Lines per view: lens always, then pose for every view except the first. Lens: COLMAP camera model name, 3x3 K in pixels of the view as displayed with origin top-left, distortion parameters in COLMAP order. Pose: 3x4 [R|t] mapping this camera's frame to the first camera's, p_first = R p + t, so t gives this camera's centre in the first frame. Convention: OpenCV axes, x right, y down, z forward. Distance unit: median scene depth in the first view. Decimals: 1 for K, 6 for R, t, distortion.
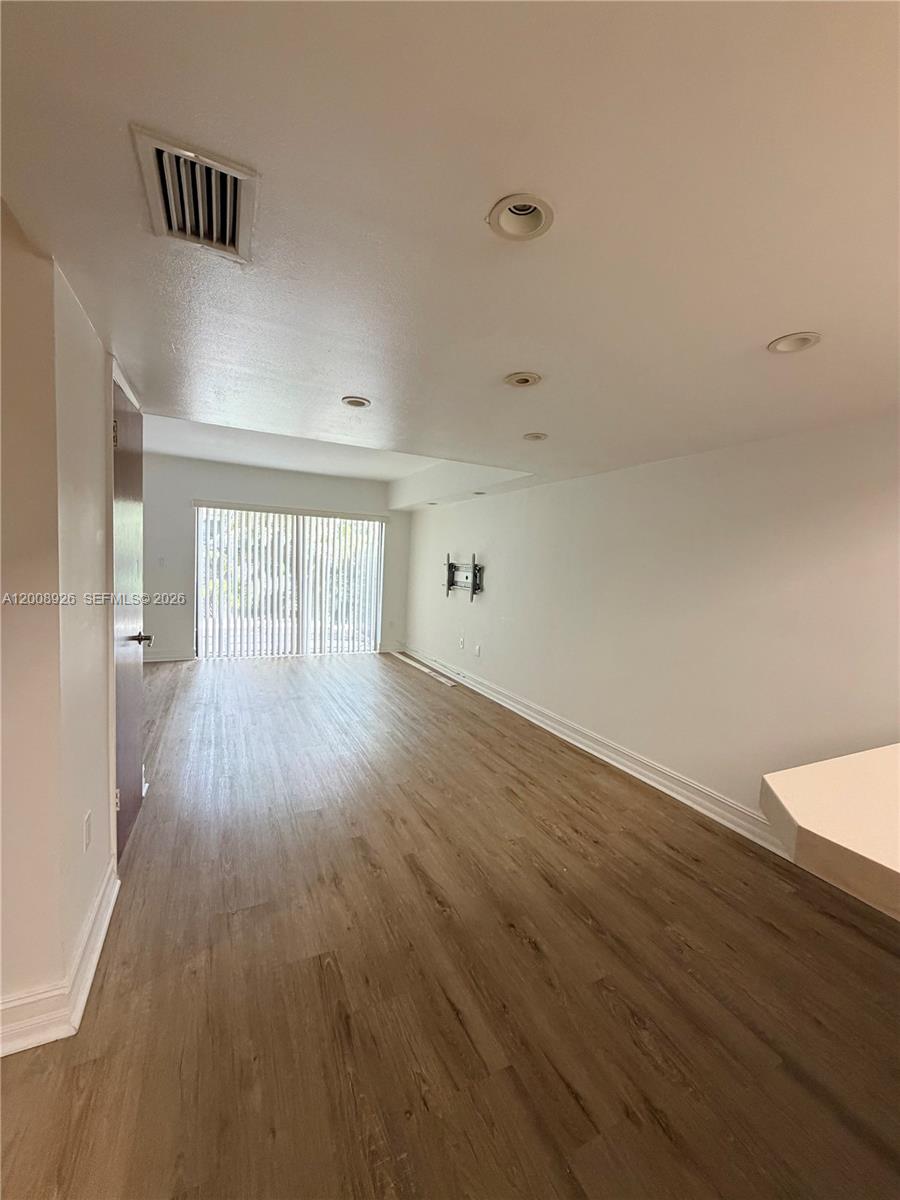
lens RADIAL K [[478.1, 0, 448.2], [0, 478.1, 604.7], [0, 0, 1]] dist [0.001089, -0.000751]
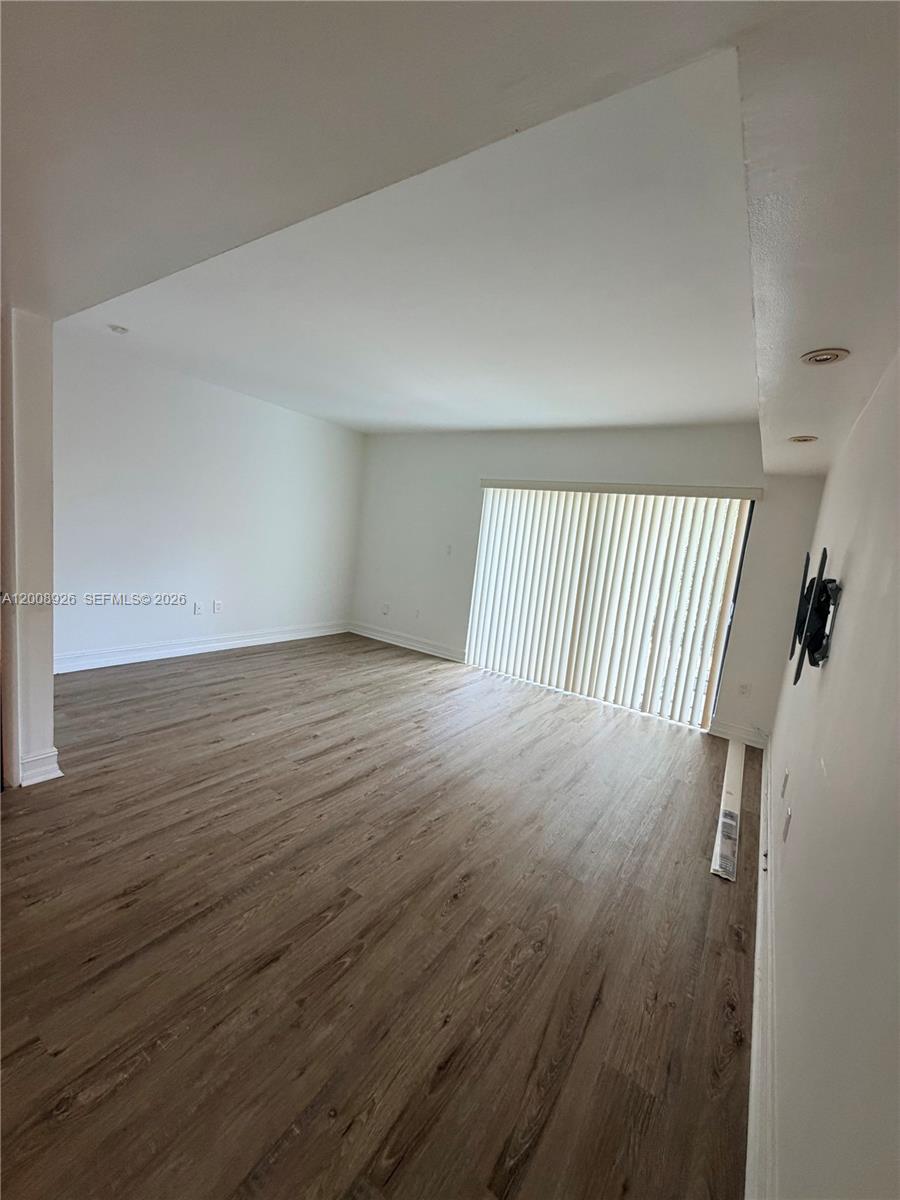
lens RADIAL K [[478.1, 0, 450.1], [0, 478.1, 595.9], [0, 0, 1]] dist [0.001089, -0.000751]
pose [[0.508330, 0.116239, -0.853281, 0.215151], [-0.162774, 0.985956, 0.037342, -0.040113], [0.845639, 0.119910, 0.520112, 0.590100]]
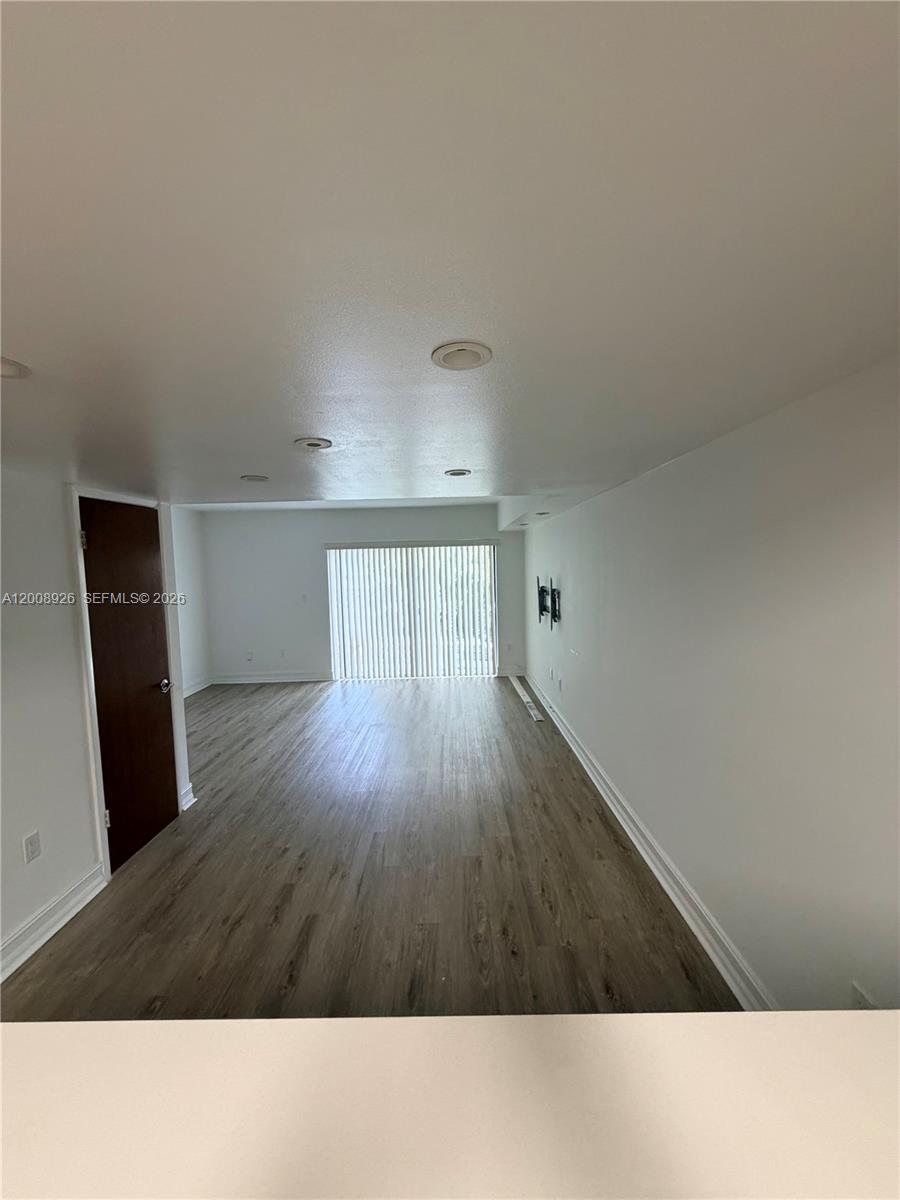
lens RADIAL K [[478.1, 0, 448.8], [0, 478.1, 598.1], [0, 0, 1]] dist [0.001089, -0.000751]
pose [[0.897018, -0.042537, -0.439942, 0.278225], [0.030538, 0.998944, -0.034322, -0.041680], [0.440937, 0.017353, 0.897370, 0.093415]]
